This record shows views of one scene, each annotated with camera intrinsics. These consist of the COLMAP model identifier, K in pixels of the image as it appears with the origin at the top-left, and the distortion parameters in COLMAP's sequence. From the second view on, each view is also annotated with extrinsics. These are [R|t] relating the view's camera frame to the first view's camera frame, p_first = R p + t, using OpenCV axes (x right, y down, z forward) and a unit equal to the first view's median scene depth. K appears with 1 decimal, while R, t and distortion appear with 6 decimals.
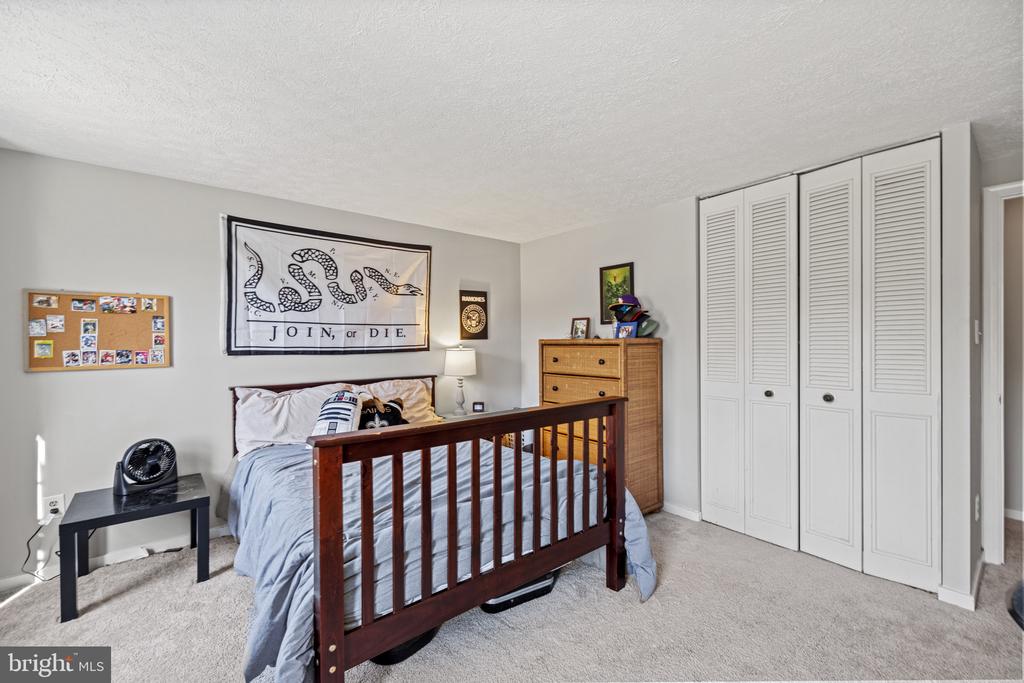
lens RADIAL K [[447.6, 0, 512.4], [0, 447.6, 343.2], [0, 0, 1]] dist [0.002231, -0.000670]
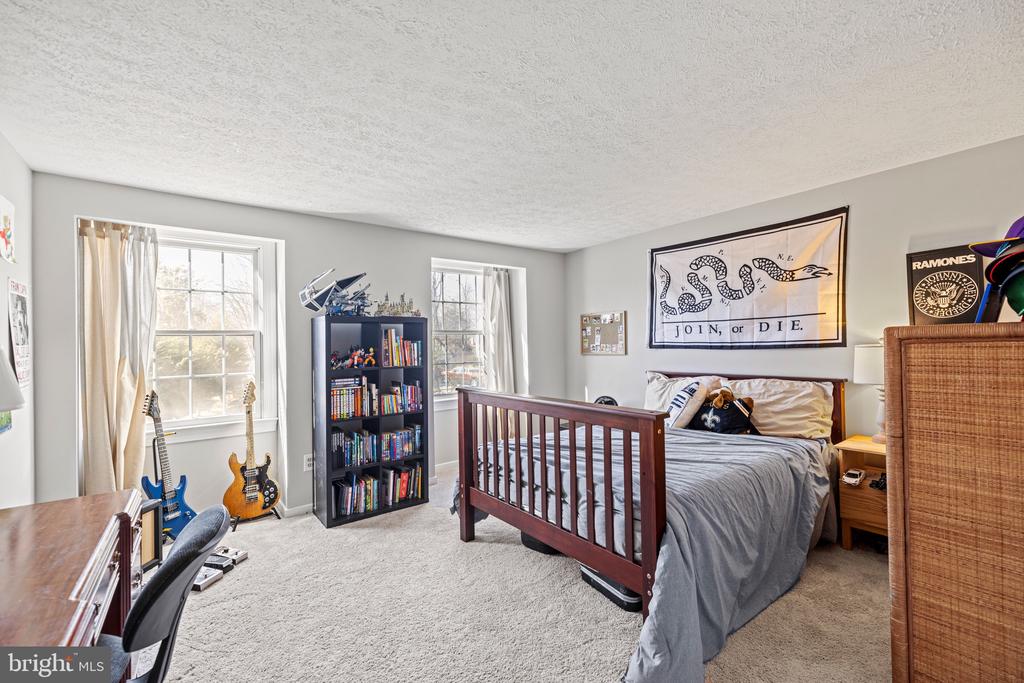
lens RADIAL K [[447.6, 0, 512.2], [0, 447.6, 342.1], [0, 0, 1]] dist [0.002231, -0.000670]
pose [[-0.072761, 0.001676, -0.997348, 0.710979], [0.016228, 0.999868, 0.000496, -0.000666], [0.997217, -0.016149, -0.072778, 0.586121]]
